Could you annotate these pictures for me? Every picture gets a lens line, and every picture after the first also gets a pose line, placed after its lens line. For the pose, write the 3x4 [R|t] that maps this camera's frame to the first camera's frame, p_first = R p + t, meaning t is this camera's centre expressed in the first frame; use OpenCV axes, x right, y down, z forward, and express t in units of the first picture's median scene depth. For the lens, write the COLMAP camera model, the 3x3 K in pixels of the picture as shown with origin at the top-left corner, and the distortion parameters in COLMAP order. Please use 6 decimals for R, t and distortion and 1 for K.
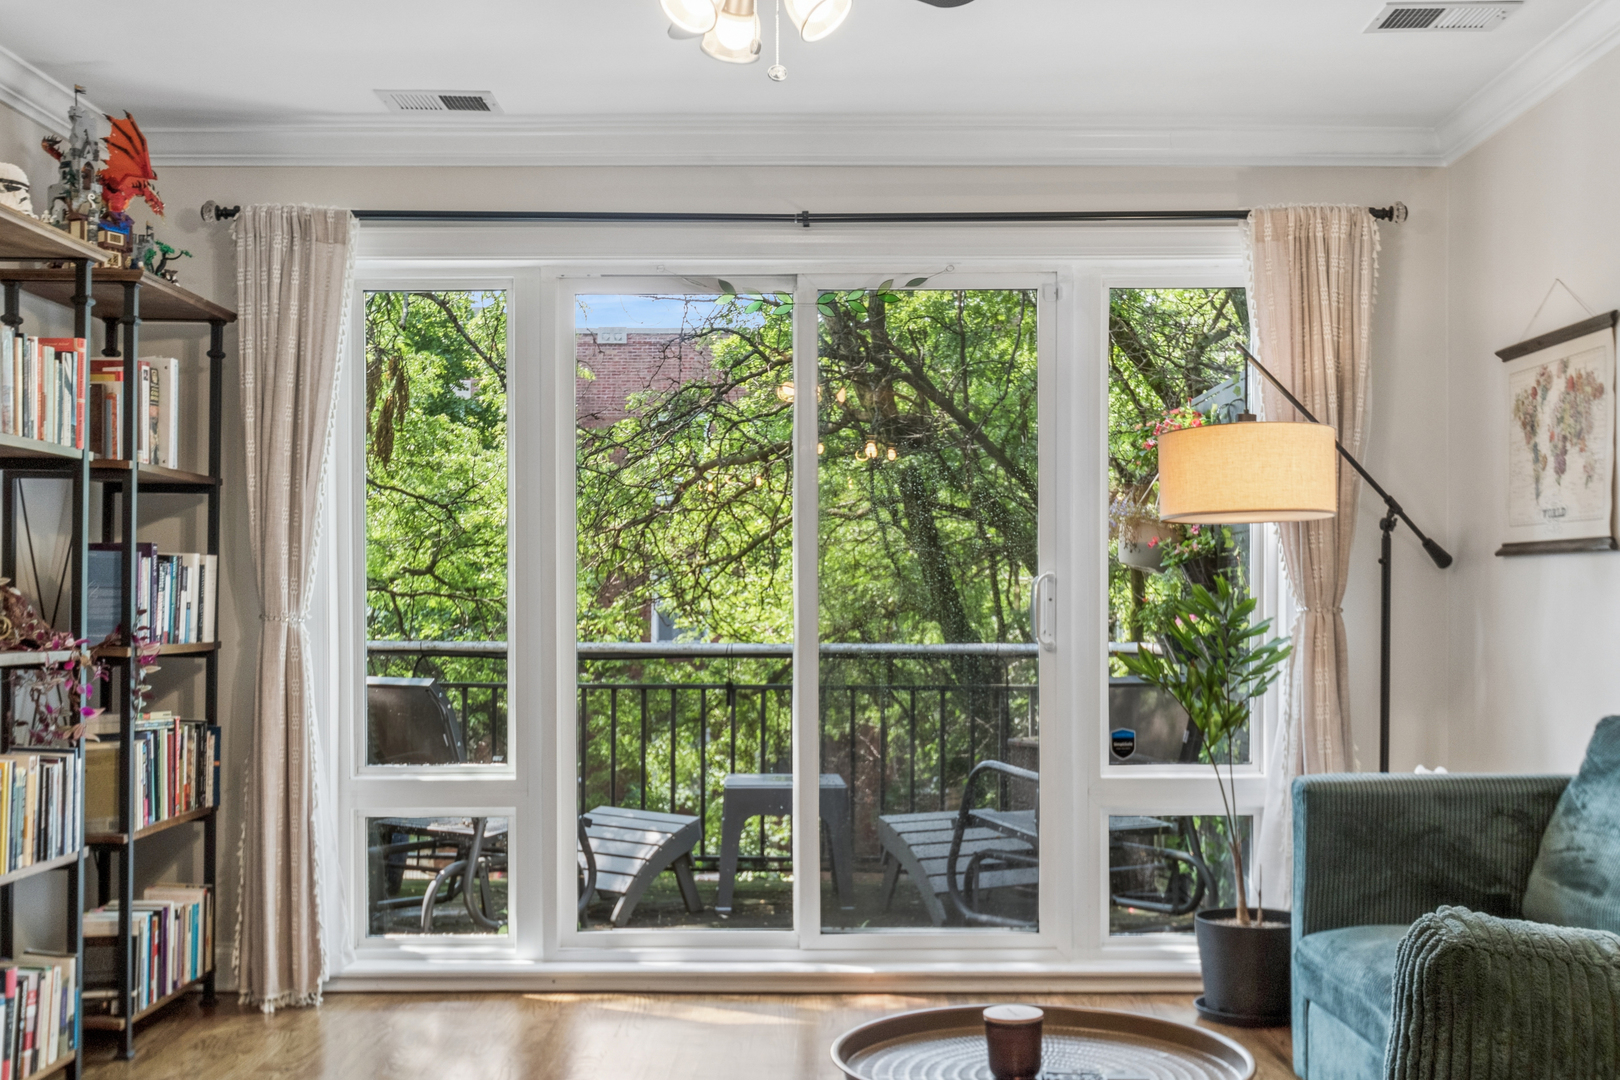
lens RADIAL K [[1761.8, 0, 850.0], [0, 1761.8, 611.9], [0, 0, 1]] dist [-0.001506, 0.000000]
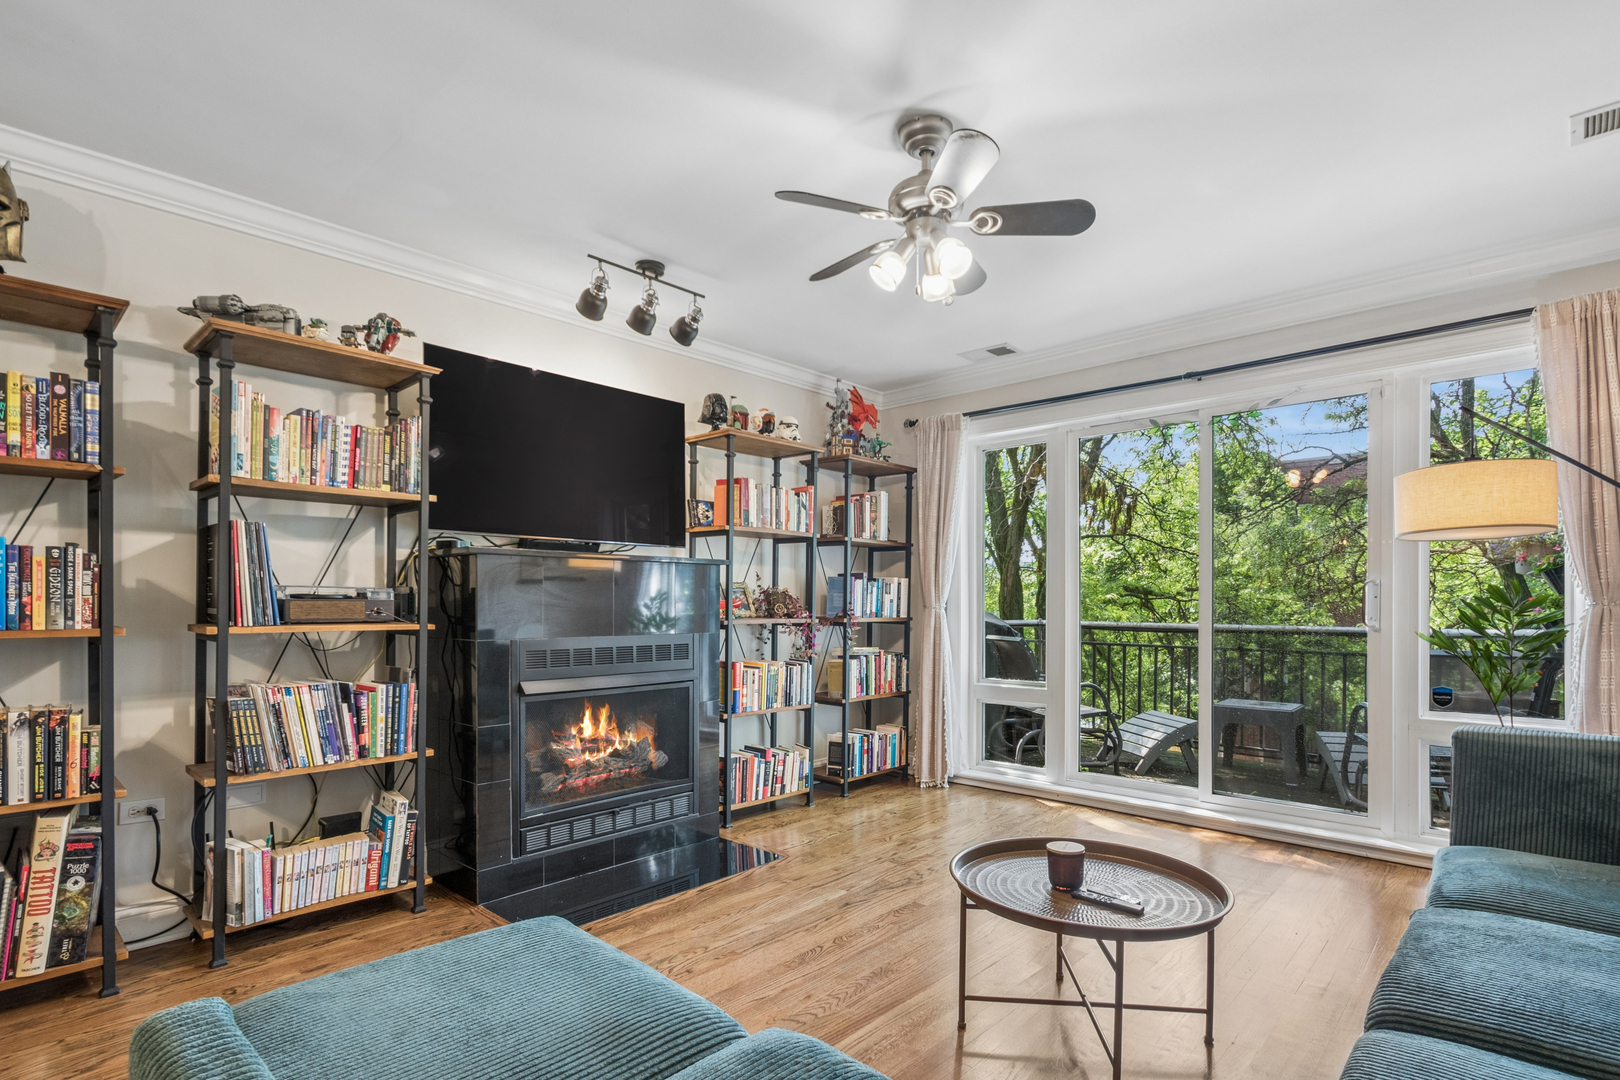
lens RADIAL K [[801.9, 0, 811.2], [0, 801.9, 607.1], [0, 0, 1]] dist [-0.006494, -0.000239]
pose [[0.728916, 0.004187, -0.684590, 0.242992], [-0.007921, 0.999966, -0.002318, 0.007451], [0.684557, 0.007112, 0.728925, 0.179611]]
